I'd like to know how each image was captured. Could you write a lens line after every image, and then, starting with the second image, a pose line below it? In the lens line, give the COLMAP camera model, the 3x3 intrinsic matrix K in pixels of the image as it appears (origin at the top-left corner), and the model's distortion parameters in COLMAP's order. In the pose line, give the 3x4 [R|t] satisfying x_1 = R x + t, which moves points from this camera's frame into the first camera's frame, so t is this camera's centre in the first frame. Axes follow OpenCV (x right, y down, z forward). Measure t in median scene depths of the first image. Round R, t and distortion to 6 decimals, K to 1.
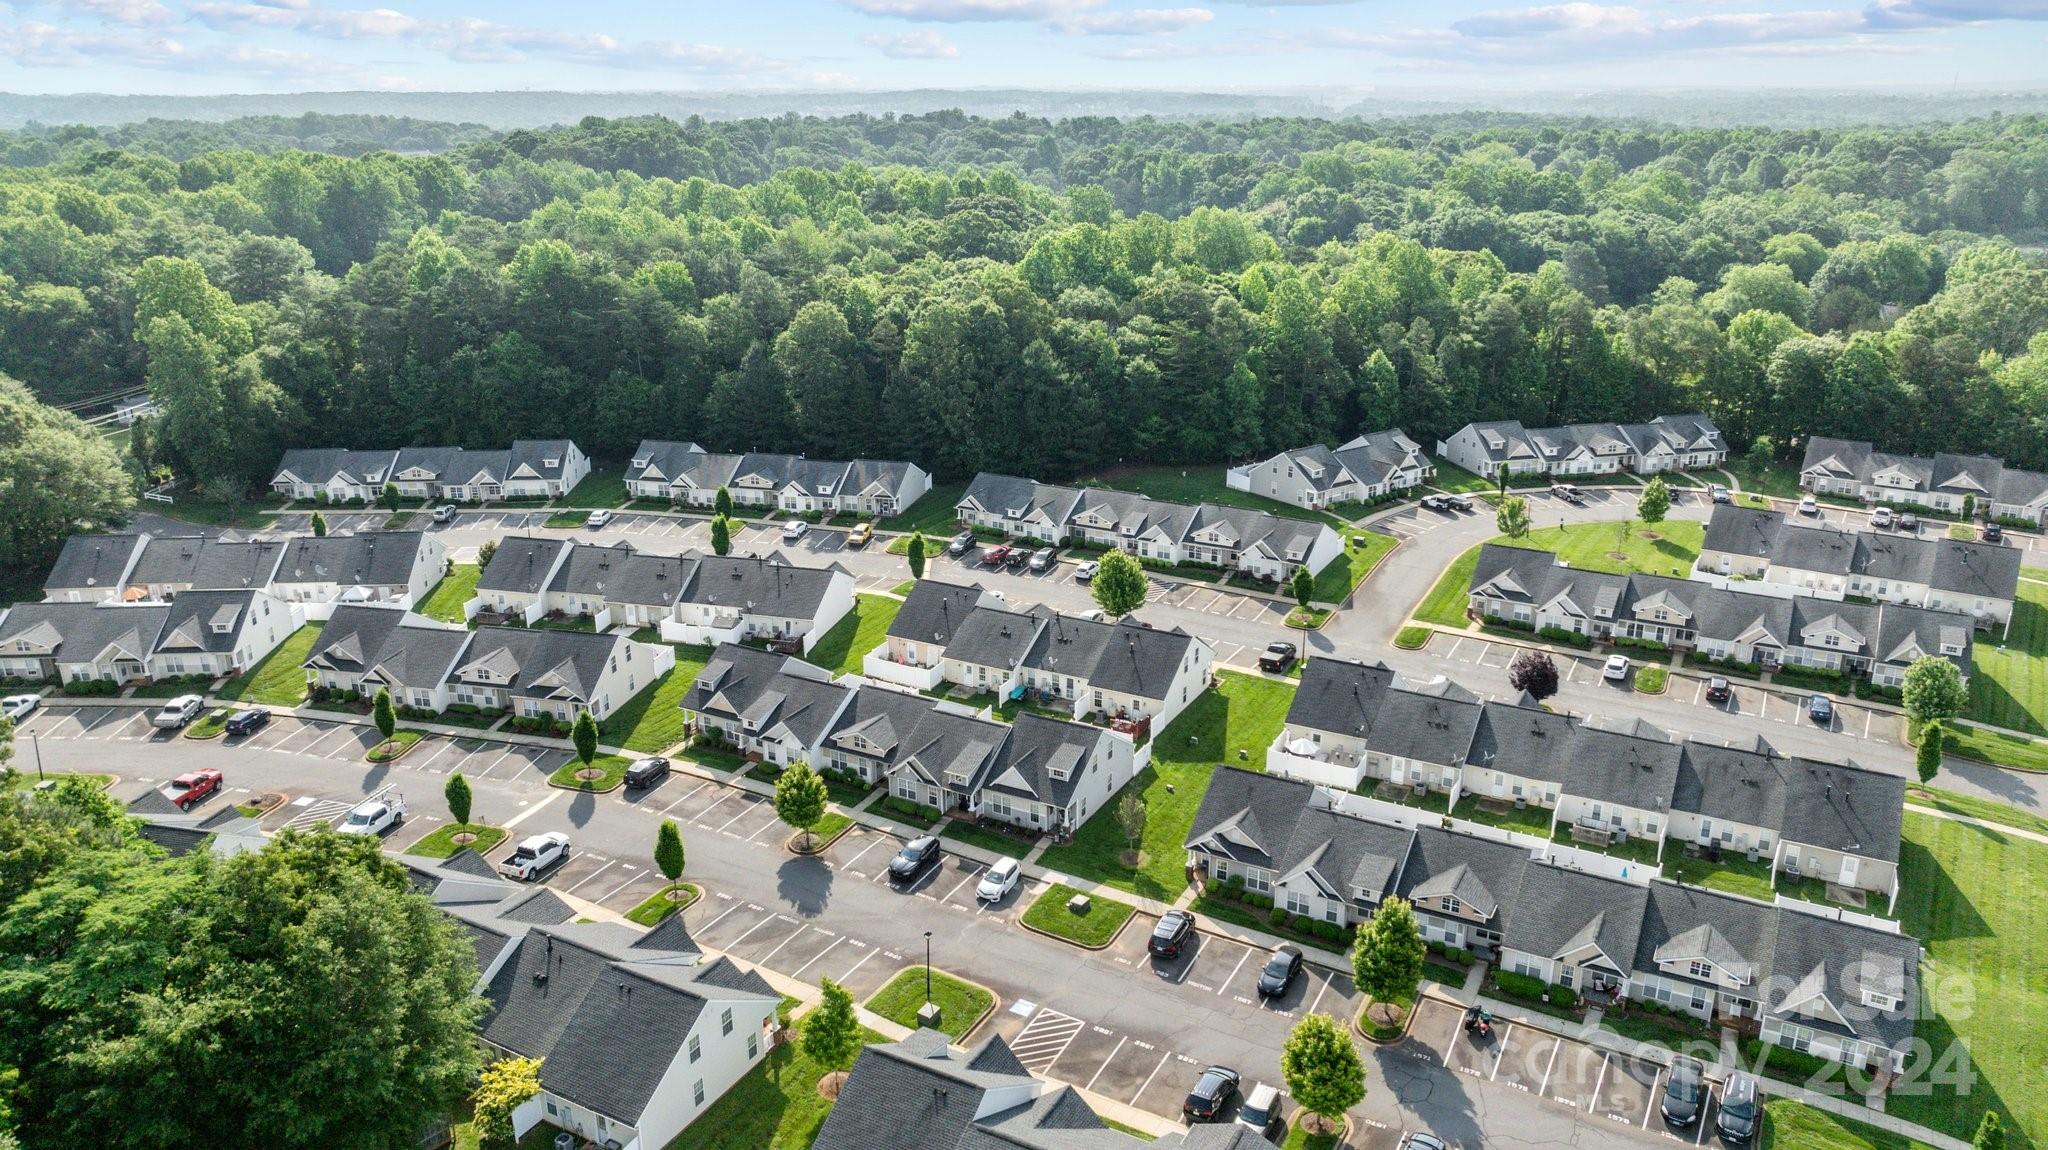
lens RADIAL K [[1475.2, 0, 1038.6], [0, 1475.2, 584.1], [0, 0, 1]] dist [-0.038098, 0.038782]
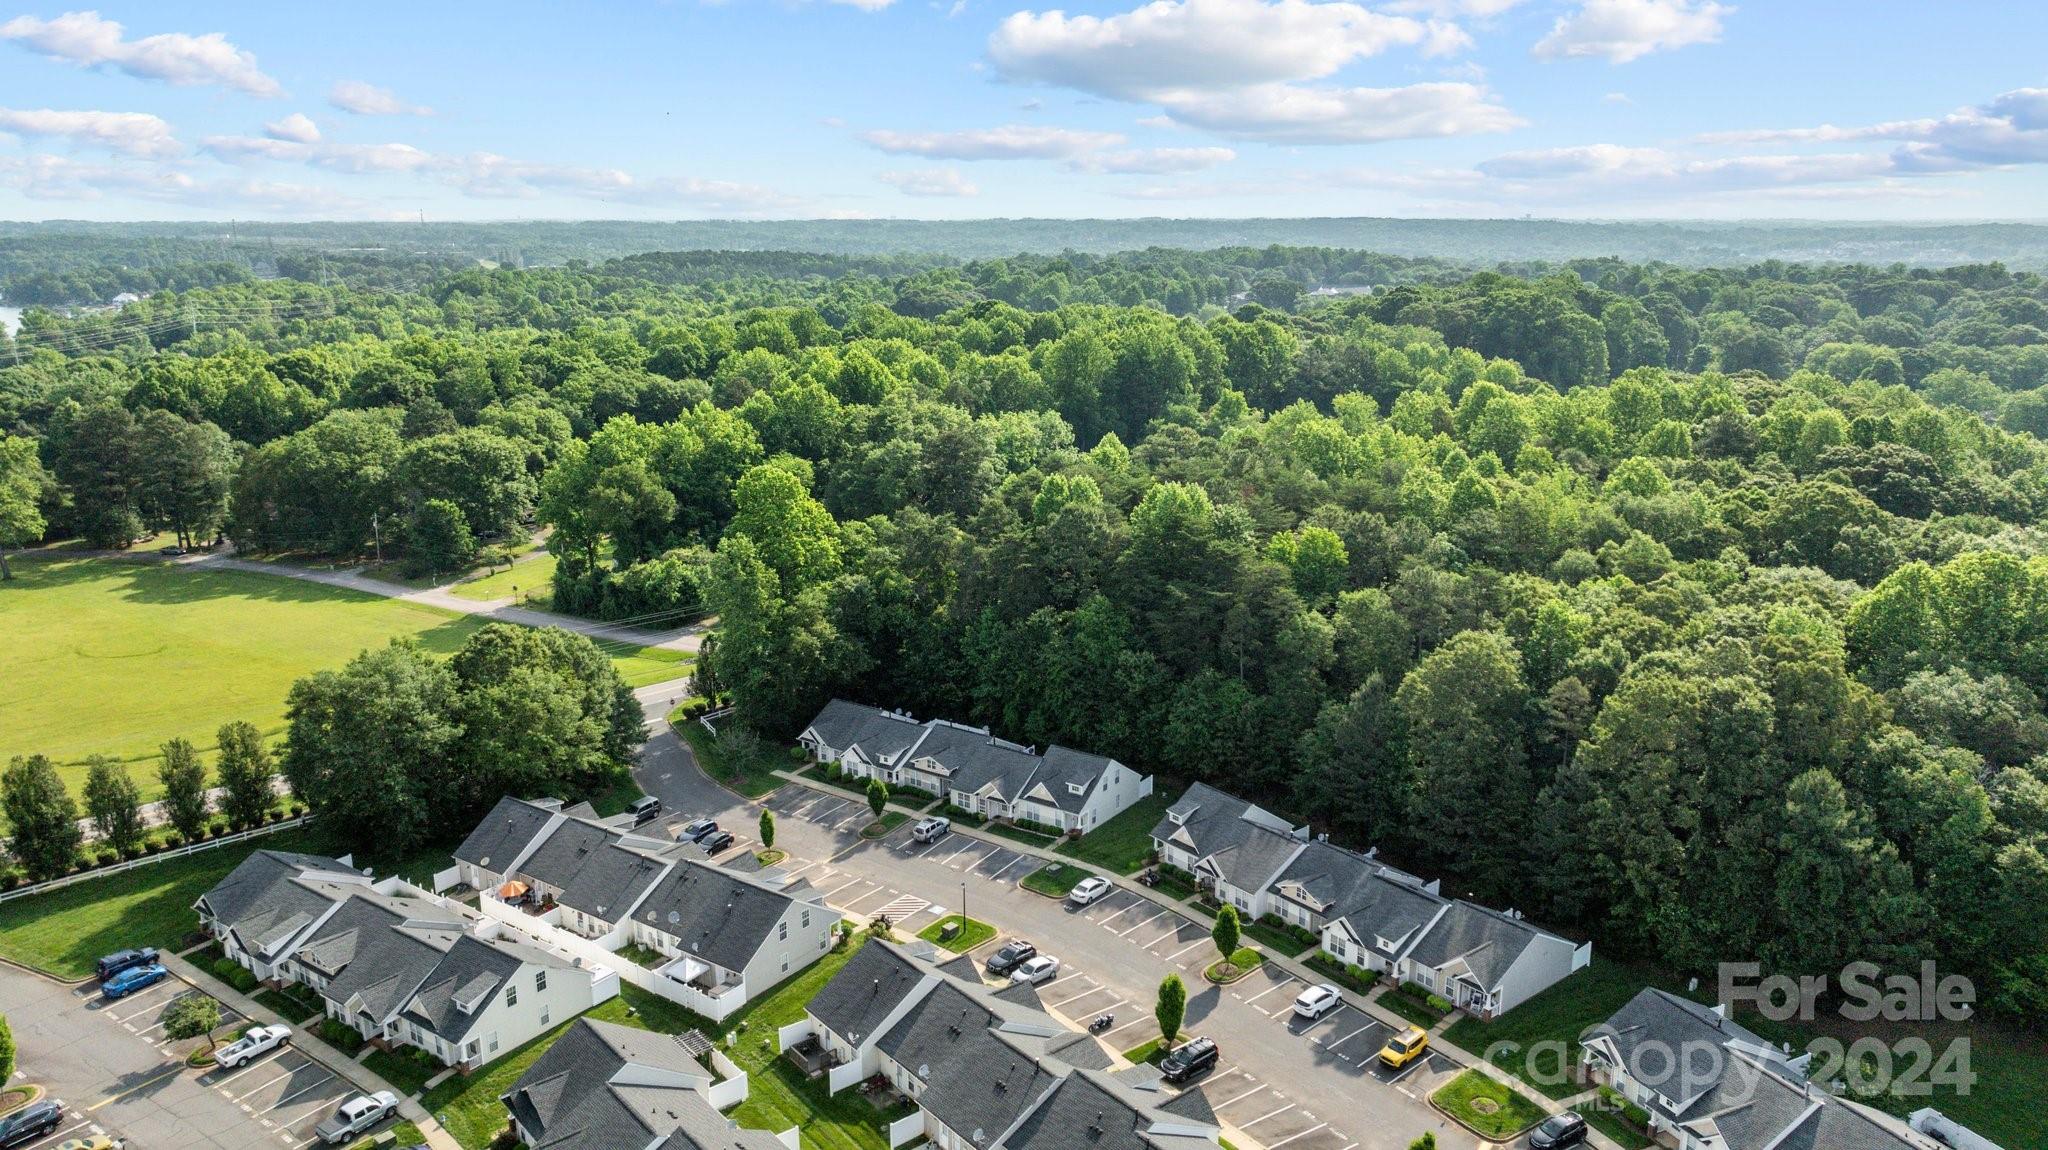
lens RADIAL K [[1475.2, 0, 1008.2], [0, 1475.2, 573.4], [0, 0, 1]] dist [-0.038098, 0.038782]
pose [[0.788851, 0.149394, -0.596151, 0.077745], [-0.198765, 0.979892, -0.017455, -0.166954], [0.581555, 0.132263, 0.802683, 0.341447]]
